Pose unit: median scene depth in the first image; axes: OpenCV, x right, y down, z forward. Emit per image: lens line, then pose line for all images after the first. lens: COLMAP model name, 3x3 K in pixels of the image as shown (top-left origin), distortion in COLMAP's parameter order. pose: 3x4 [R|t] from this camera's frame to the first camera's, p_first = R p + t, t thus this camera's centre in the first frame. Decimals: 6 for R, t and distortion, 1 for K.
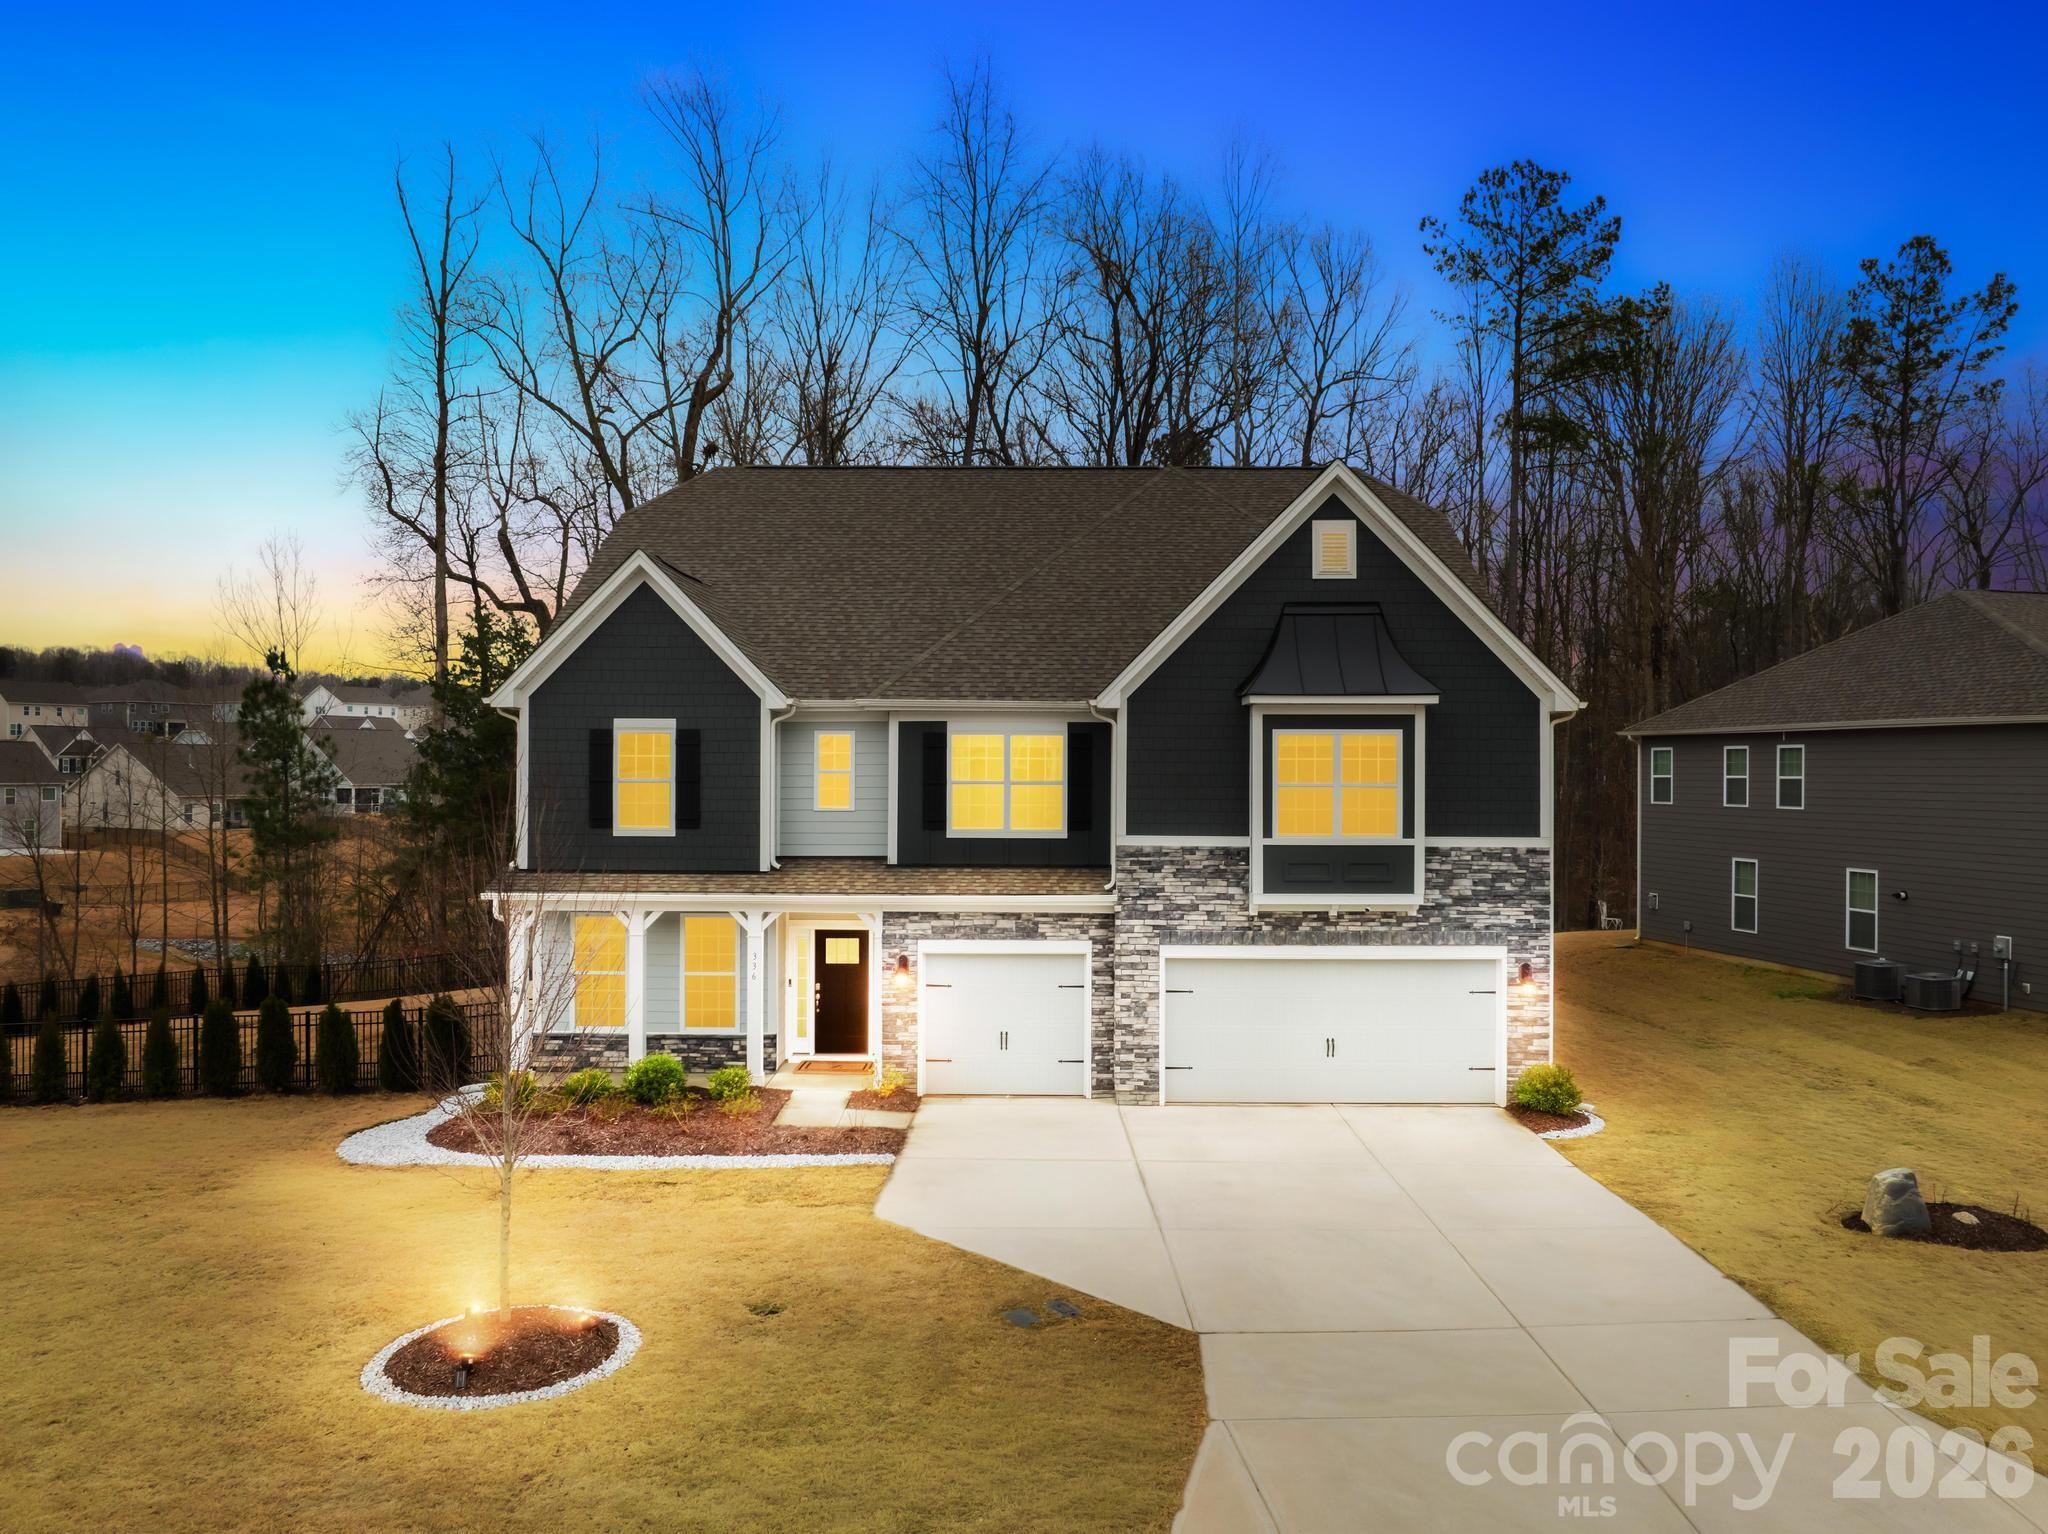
lens RADIAL K [[1412.3, 0, 1041.5], [0, 1412.3, 764.0], [0, 0, 1]] dist [-0.038726, 0.000547]
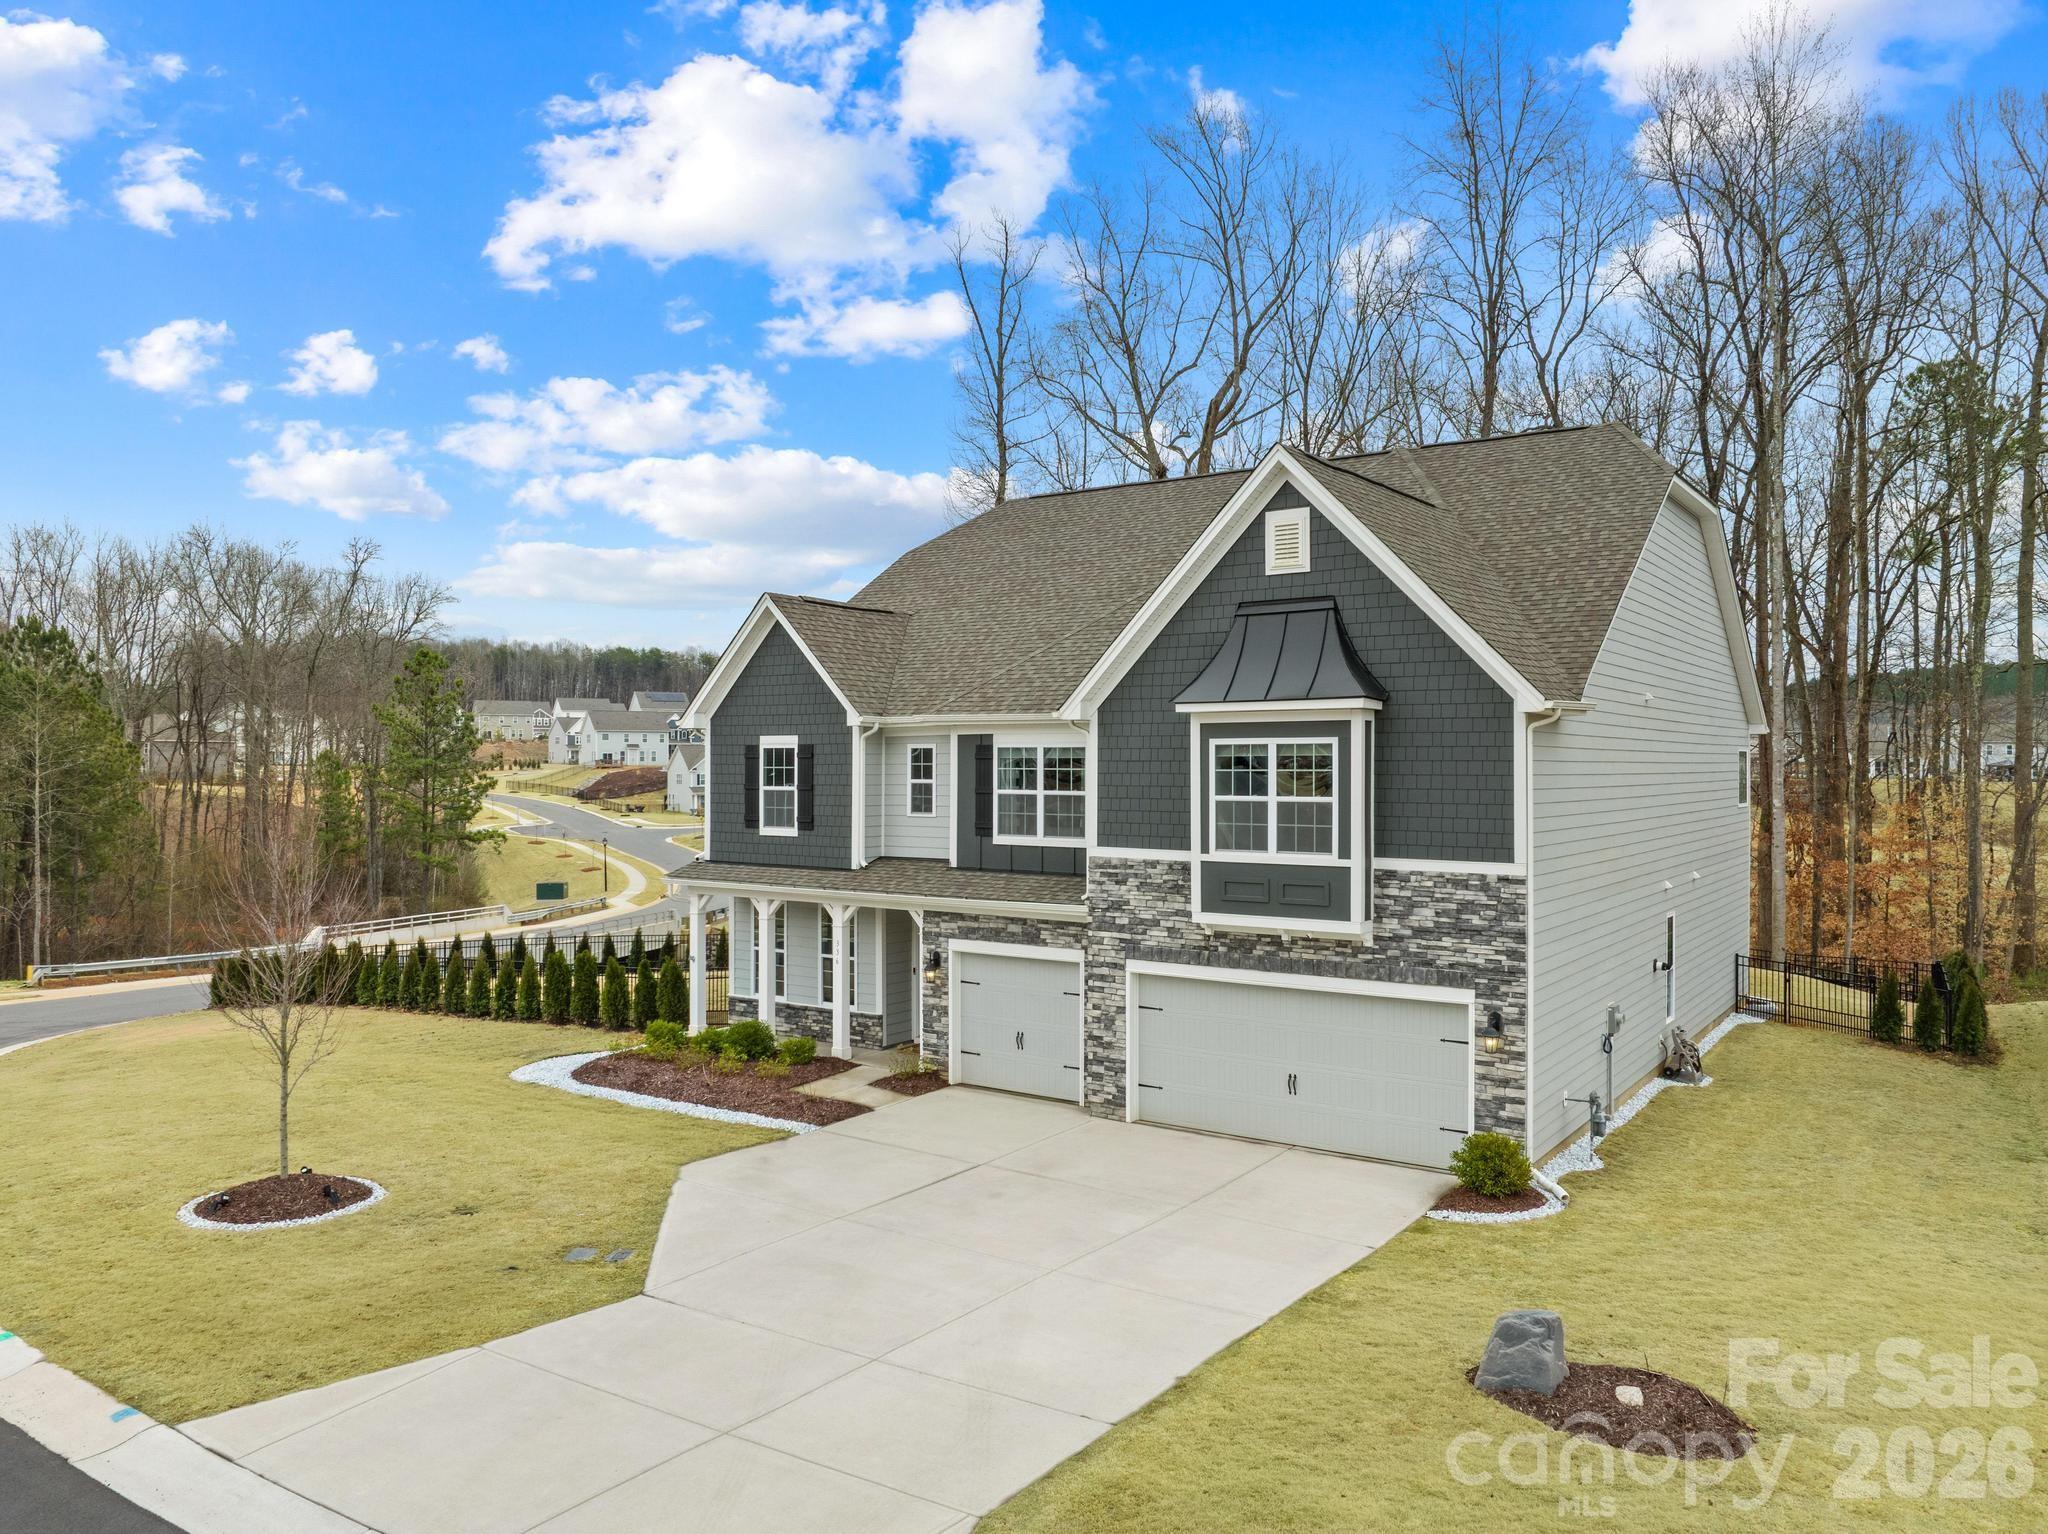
lens RADIAL K [[1412.3, 0, 1041.5], [0, 1412.3, 764.0], [0, 0, 1]] dist [-0.038726, 0.000547]
pose [[0.836659, -0.002803, -0.547718, 0.575761], [0.001929, 0.999996, -0.002169, -0.005672], [0.547721, 0.000758, 0.836660, 0.144312]]
